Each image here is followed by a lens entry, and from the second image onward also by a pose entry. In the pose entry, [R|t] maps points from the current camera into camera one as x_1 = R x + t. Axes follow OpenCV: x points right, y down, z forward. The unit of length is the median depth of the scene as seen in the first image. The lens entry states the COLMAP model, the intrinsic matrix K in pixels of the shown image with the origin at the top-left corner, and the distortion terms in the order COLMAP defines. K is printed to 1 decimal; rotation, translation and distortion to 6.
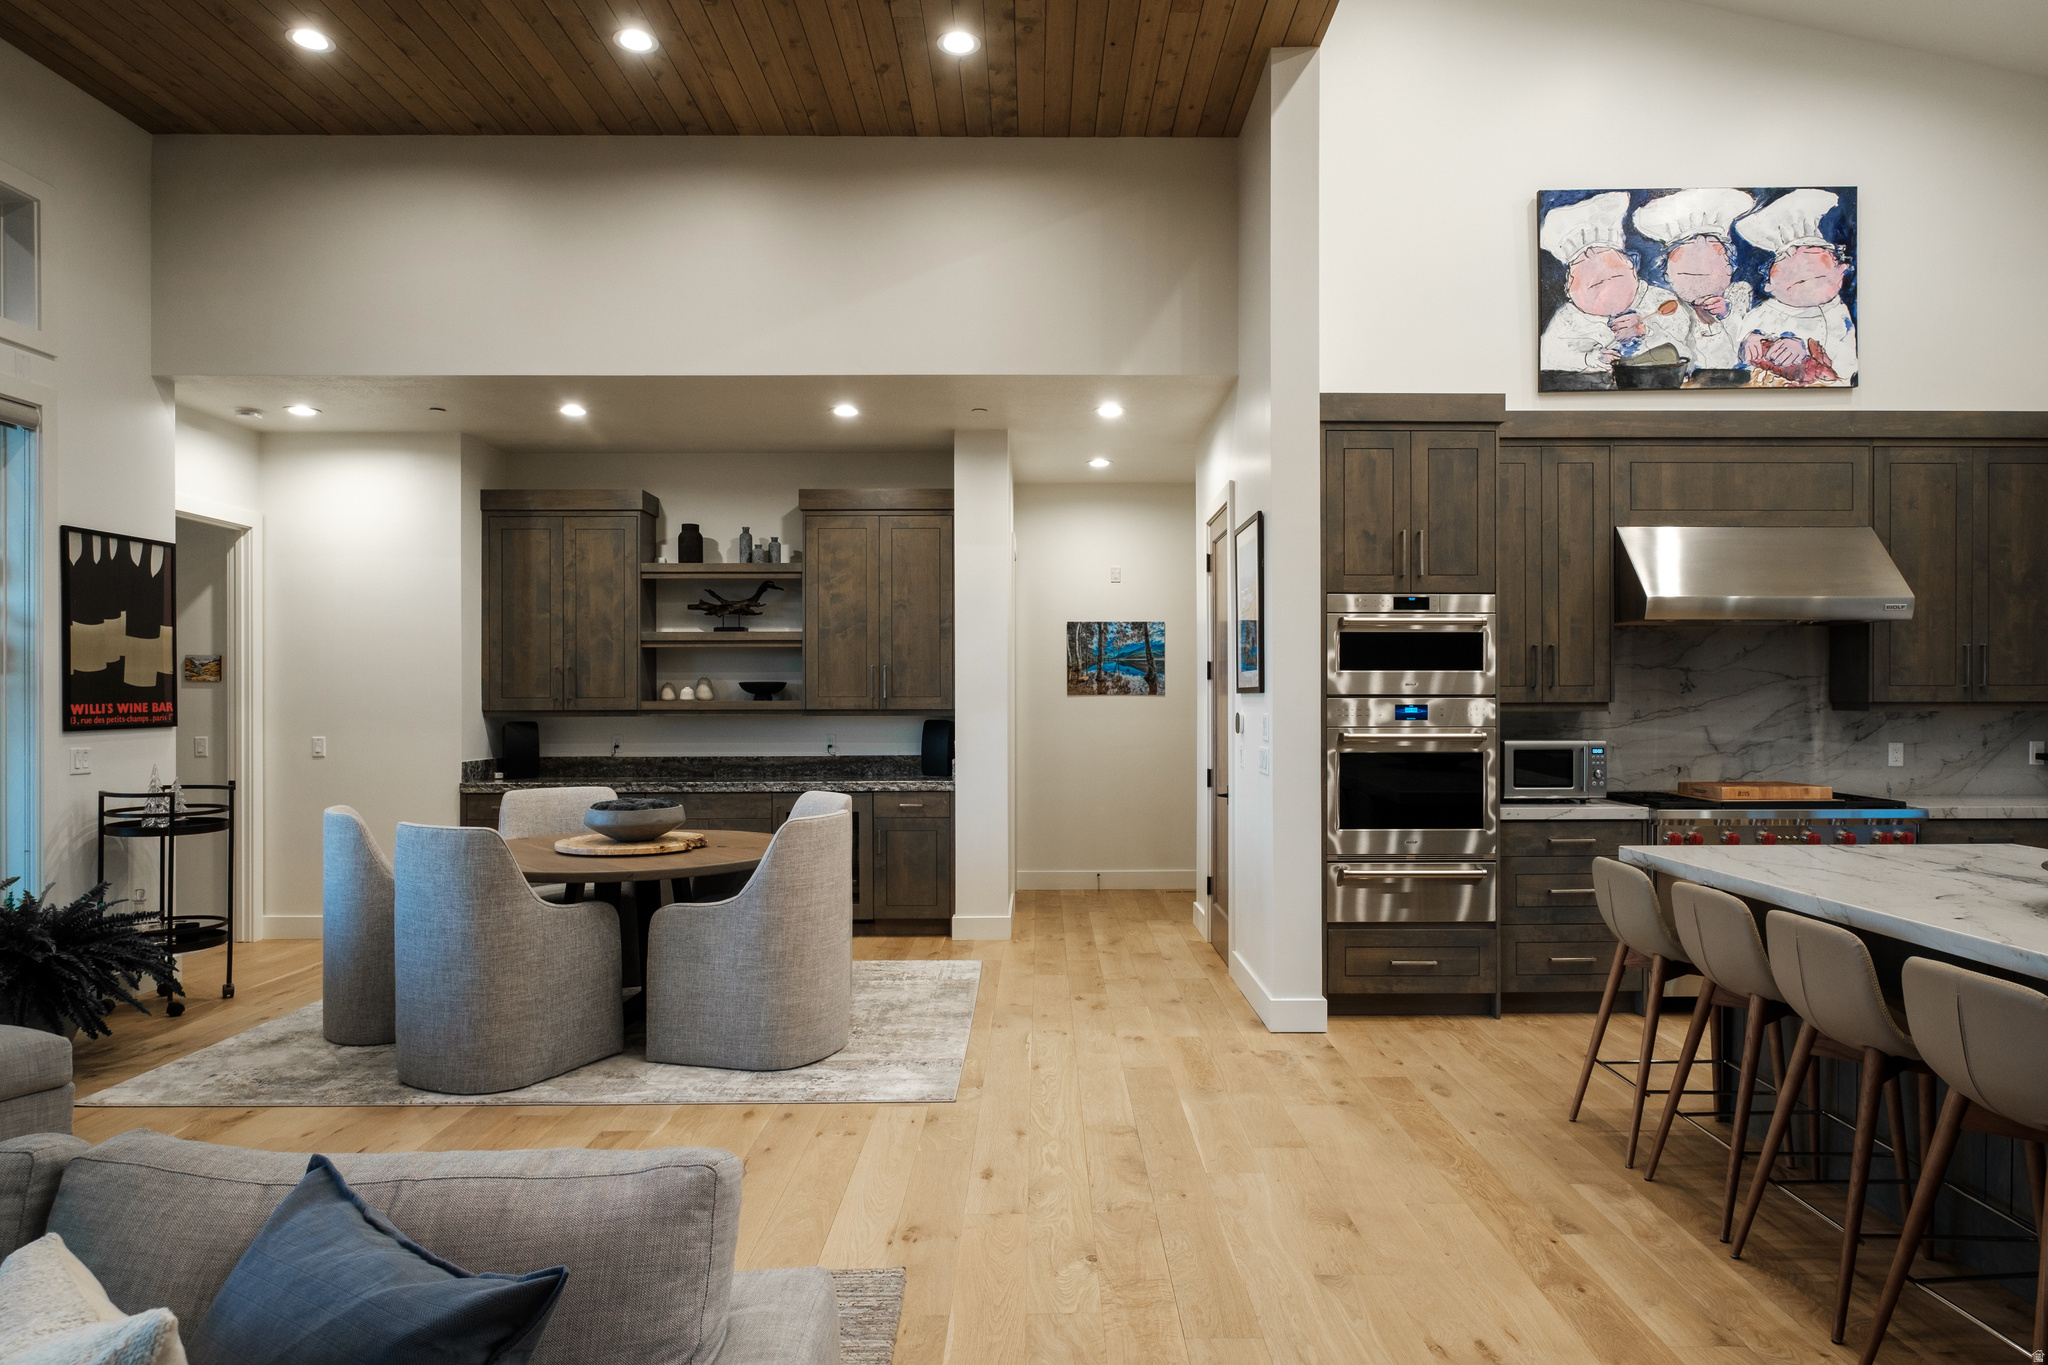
lens RADIAL K [[1234.9, 0, 1042.6], [0, 1234.9, 698.4], [0, 0, 1]] dist [-0.006975, 0.005742]
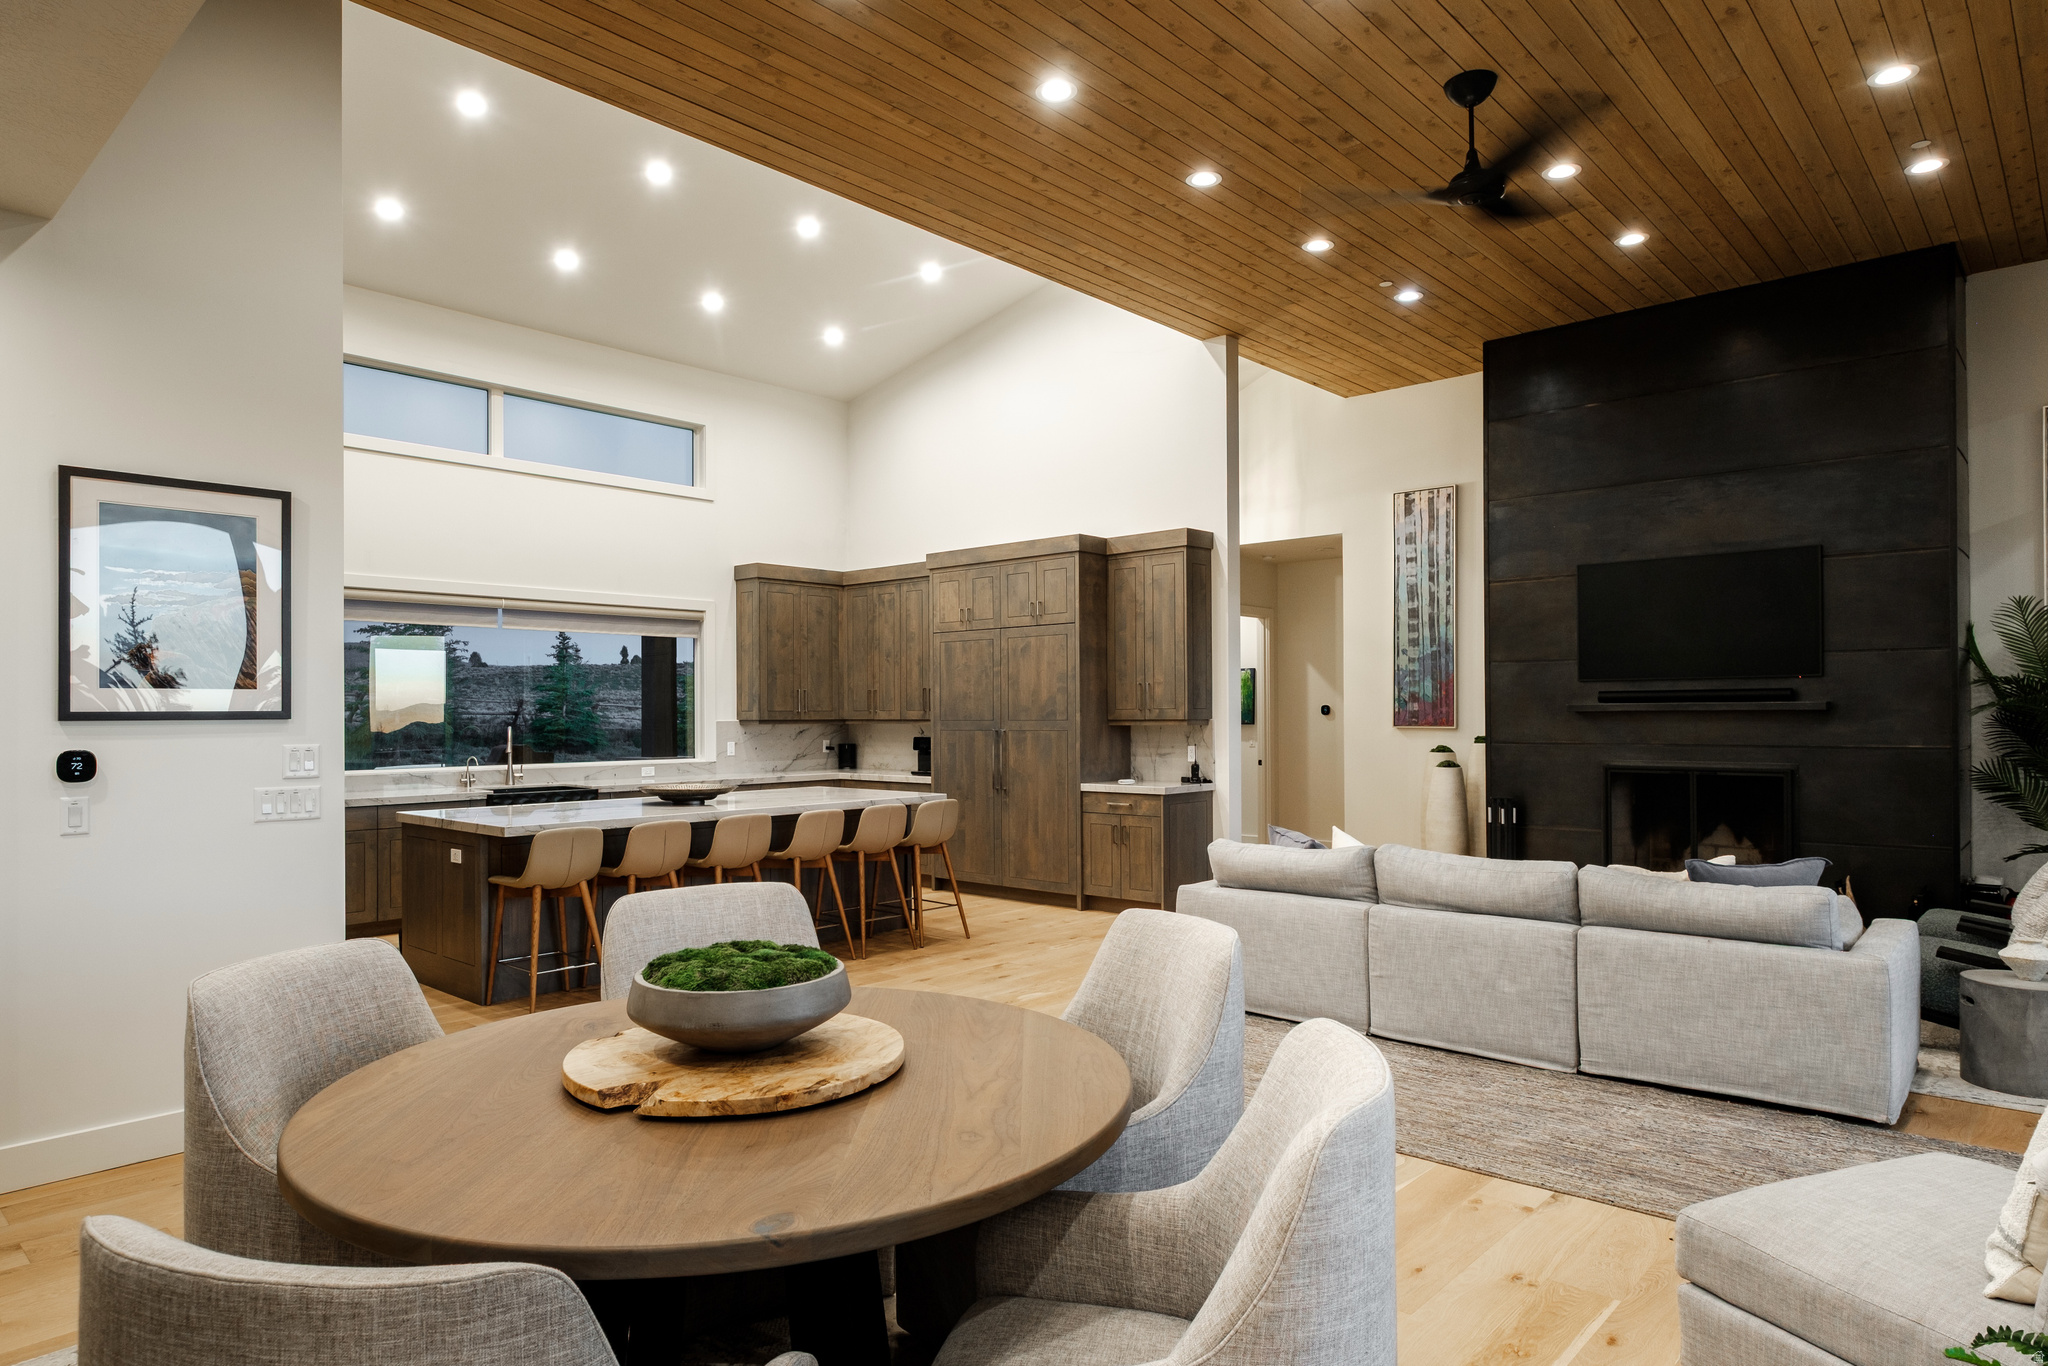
lens RADIAL K [[1203.2, 0, 1010.0], [0, 1203.2, 695.4], [0, 0, 1]] dist [-0.003055, 0.003971]
pose [[-0.731847, 0.016774, 0.681263, -0.627398], [0.008087, 0.999840, -0.015931, -0.002981], [-0.681421, -0.006150, -0.731866, 1.124520]]
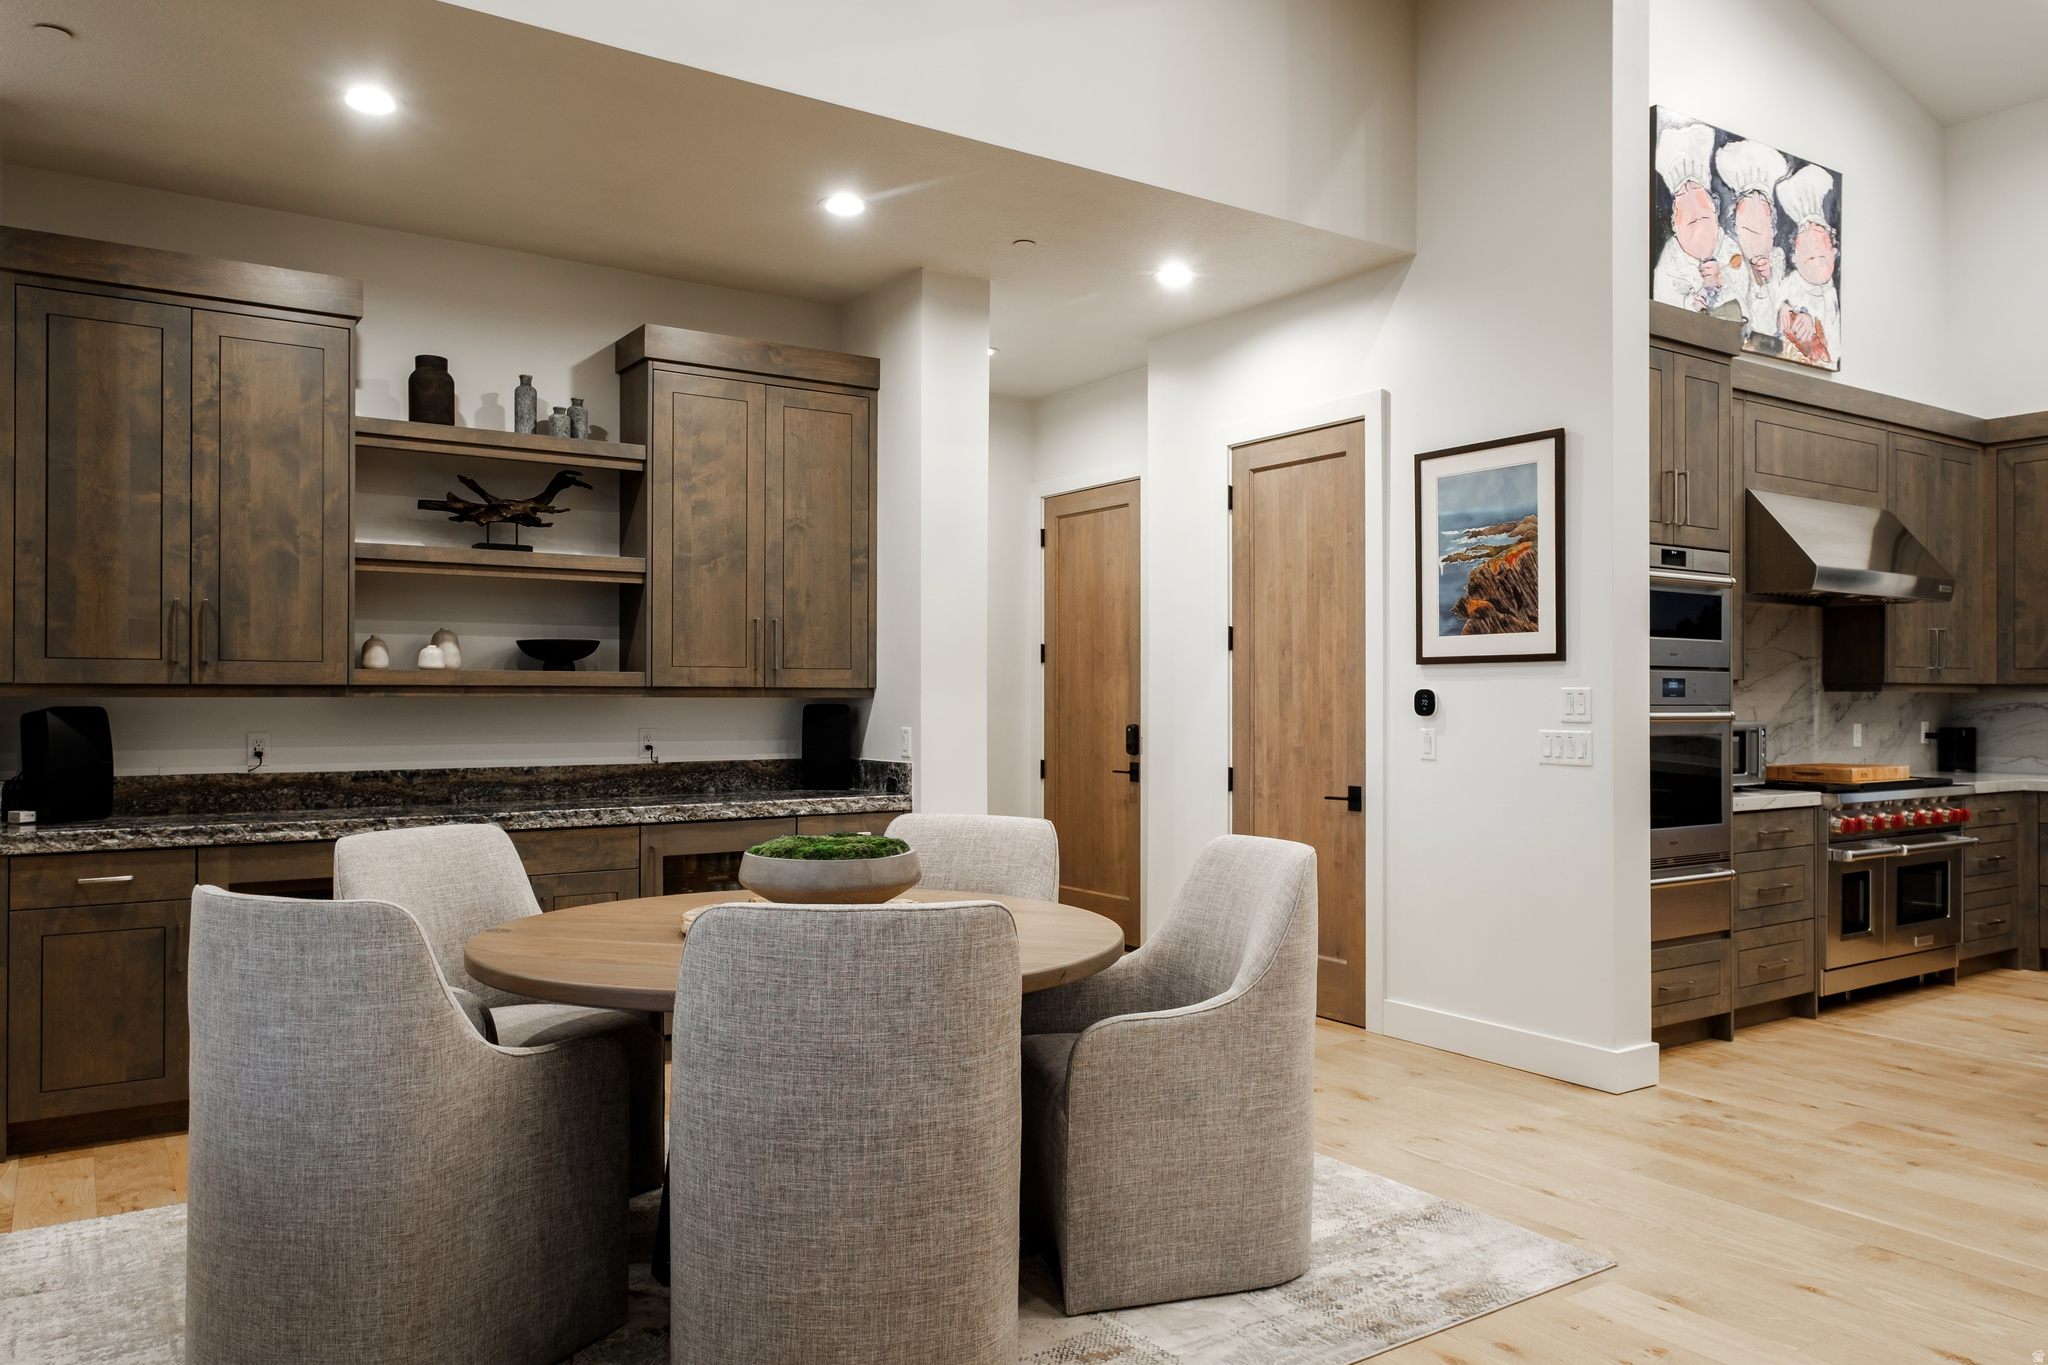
lens RADIAL K [[1446.5, 0, 1036.5], [0, 1446.5, 690.8], [0, 0, 1]] dist [0.001734, 0.009477]
pose [[0.830346, 0.006905, 0.557205, -0.547115], [-0.003196, 0.999966, -0.007629, 0.020165], [-0.557239, 0.004554, 0.830340, 0.382000]]
